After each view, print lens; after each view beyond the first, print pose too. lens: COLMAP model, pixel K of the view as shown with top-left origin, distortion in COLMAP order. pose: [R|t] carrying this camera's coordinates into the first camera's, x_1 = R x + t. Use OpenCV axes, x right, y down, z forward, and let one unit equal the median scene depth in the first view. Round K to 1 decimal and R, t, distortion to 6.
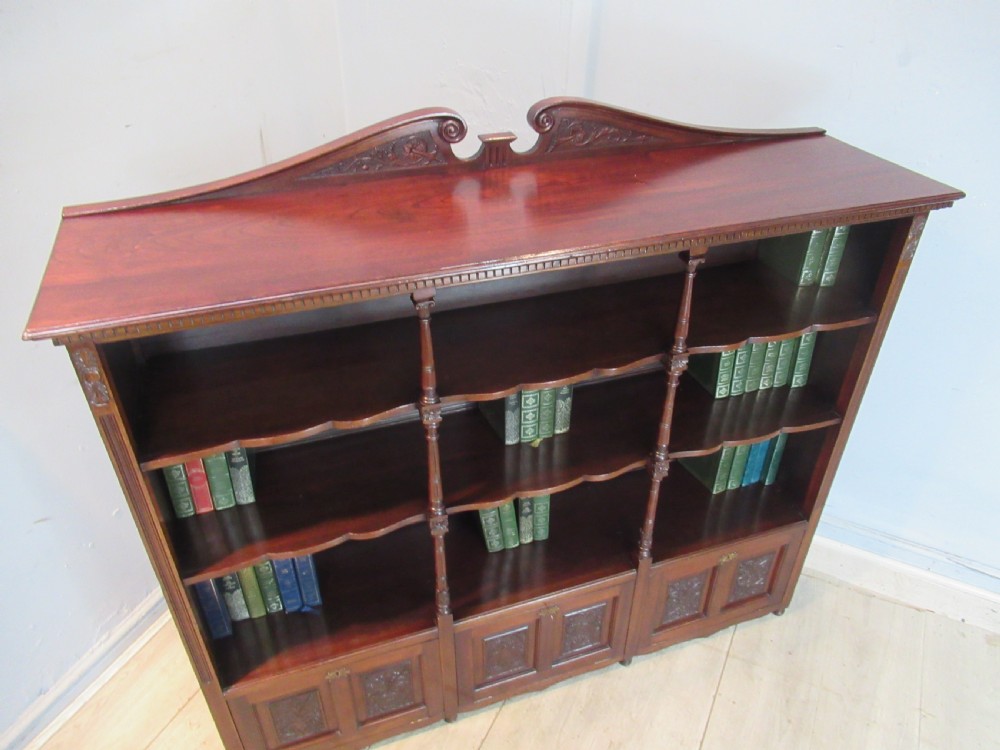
lens RADIAL K [[739.2, 0, 475.7], [0, 739.2, 378.8], [0, 0, 1]] dist [-0.009792, 0.003799]
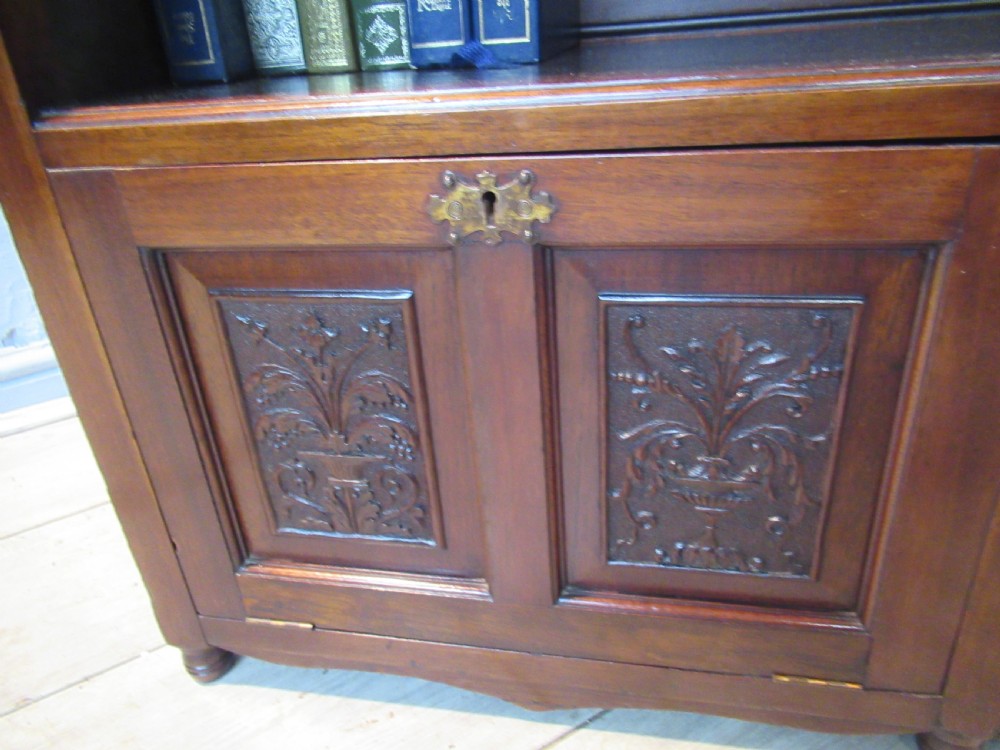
lens RADIAL K [[739.2, 0, 503.9], [0, 739.2, 378.0], [0, 0, 1]] dist [-0.009792, 0.003799]
pose [[0.859422, 0.191053, -0.474228, -0.077063], [-0.247398, 0.967133, -0.058718, 0.456994], [0.447423, 0.167786, 0.878442, 0.826141]]
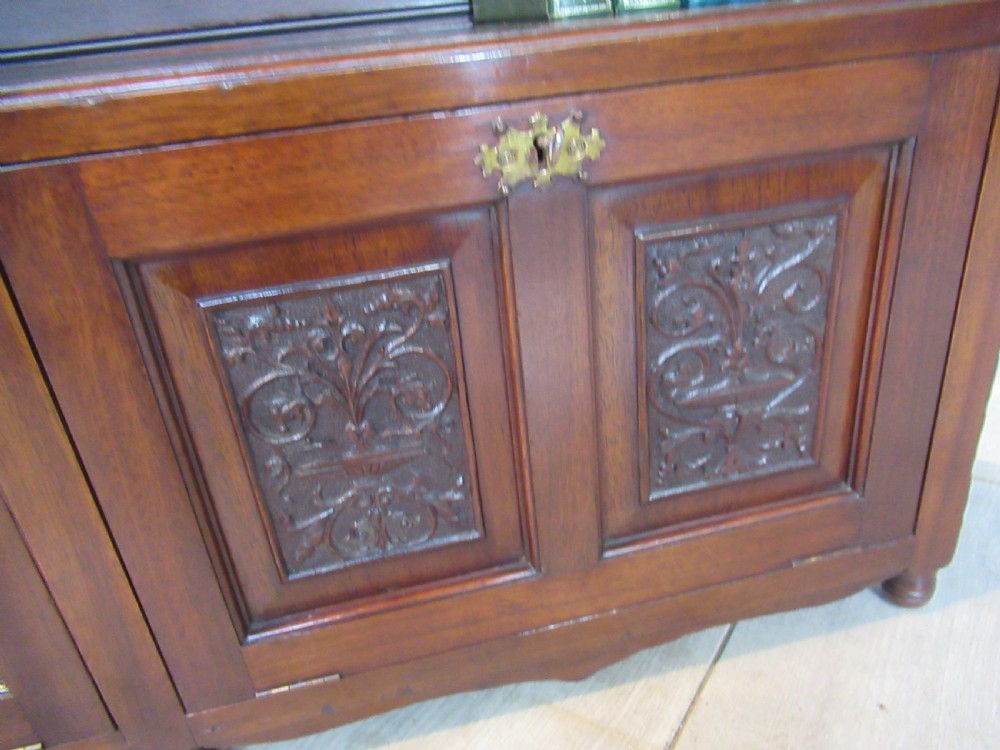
lens RADIAL K [[739.2, 0, 499.6], [0, 739.2, 378.9], [0, 0, 1]] dist [-0.009792, 0.003799]
pose [[0.990253, -0.015862, -0.138376, 0.410517], [-0.003198, 0.990643, -0.136444, 0.367649], [0.139245, 0.135556, 0.980936, 0.966109]]
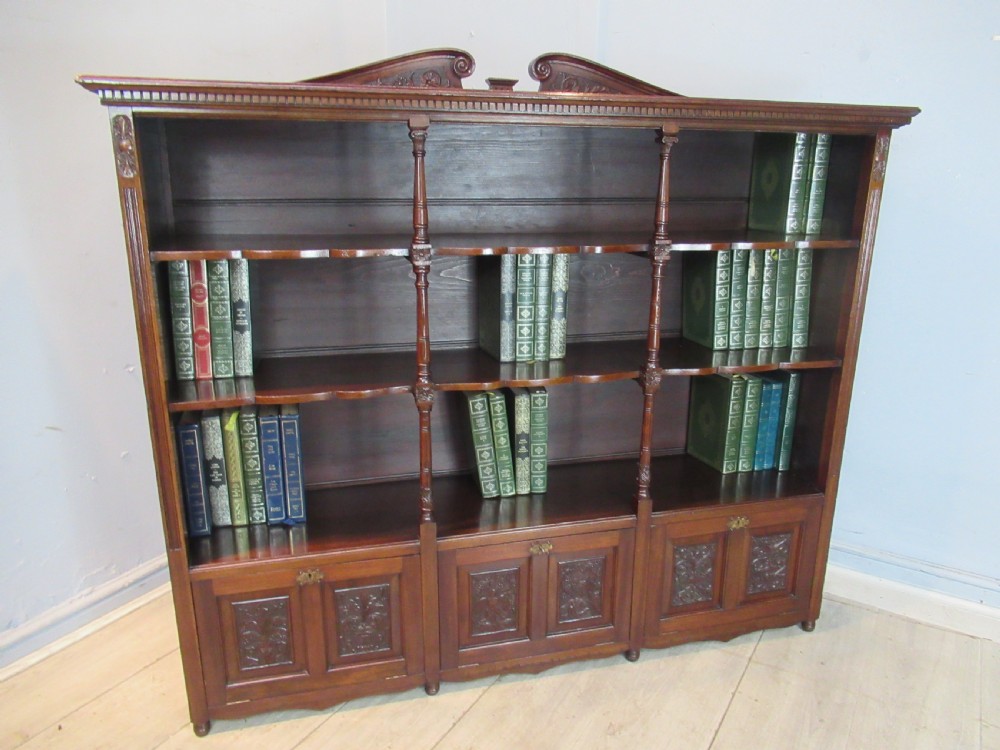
lens RADIAL K [[739.2, 0, 475.5], [0, 739.2, 379.1], [0, 0, 1]] dist [-0.009792, 0.003799]
pose [[0.995856, 0.036796, -0.083171, 0.092796], [-0.061435, 0.946483, -0.316852, 0.446596], [0.067061, 0.320649, 0.944821, 0.037610]]
